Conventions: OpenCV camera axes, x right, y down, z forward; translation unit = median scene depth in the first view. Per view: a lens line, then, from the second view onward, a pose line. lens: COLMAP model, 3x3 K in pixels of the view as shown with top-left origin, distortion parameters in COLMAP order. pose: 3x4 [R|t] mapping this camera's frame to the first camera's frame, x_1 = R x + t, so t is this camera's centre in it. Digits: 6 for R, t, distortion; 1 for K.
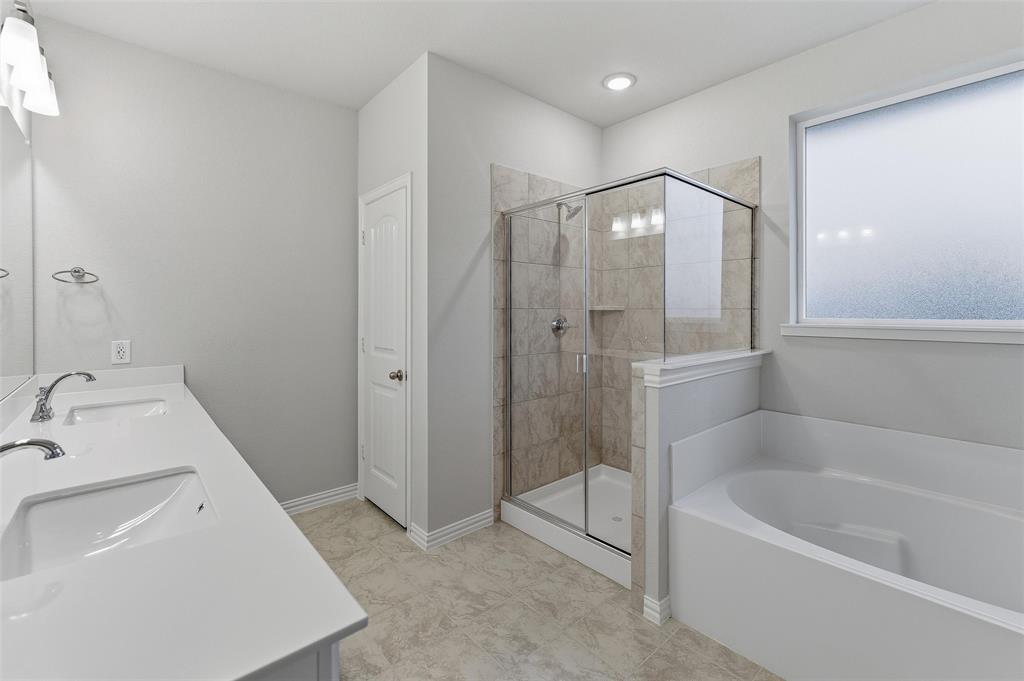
lens RADIAL K [[439.1, 0, 509.8], [0, 439.1, 315.0], [0, 0, 1]] dist [-0.001173, 0.000176]
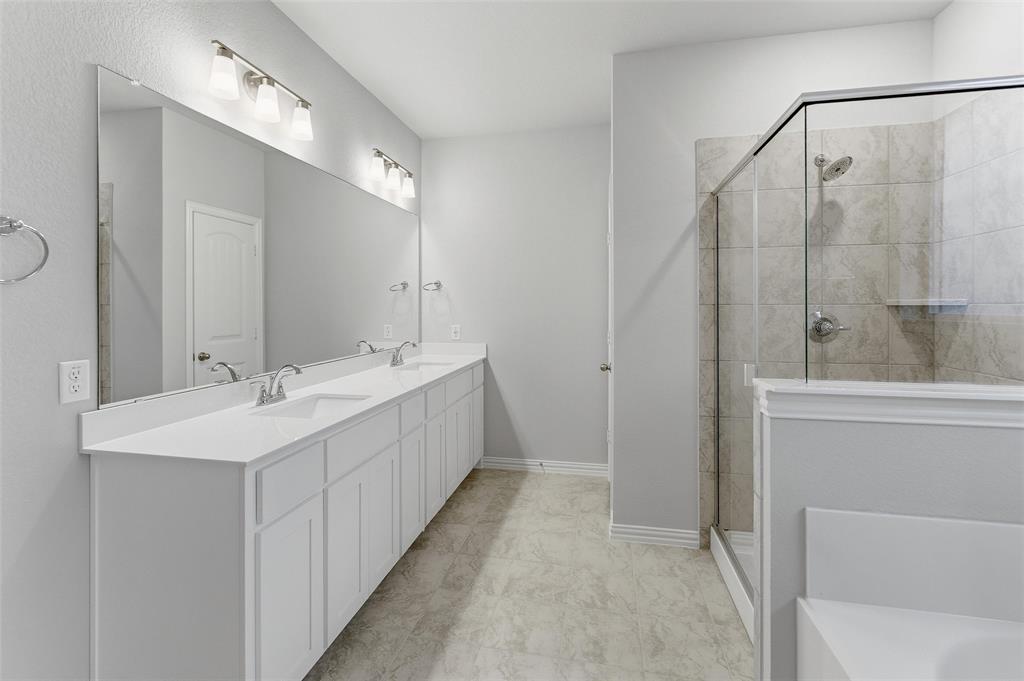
lens RADIAL K [[443.8, 0, 513.0], [0, 443.8, 307.1], [0, 0, 1]] dist [0.000418, 0.000136]
pose [[0.601344, 0.000900, -0.798989, 0.477882], [-0.005609, 0.999979, -0.003095, -0.003756], [0.798970, 0.006342, 0.601337, 0.177930]]
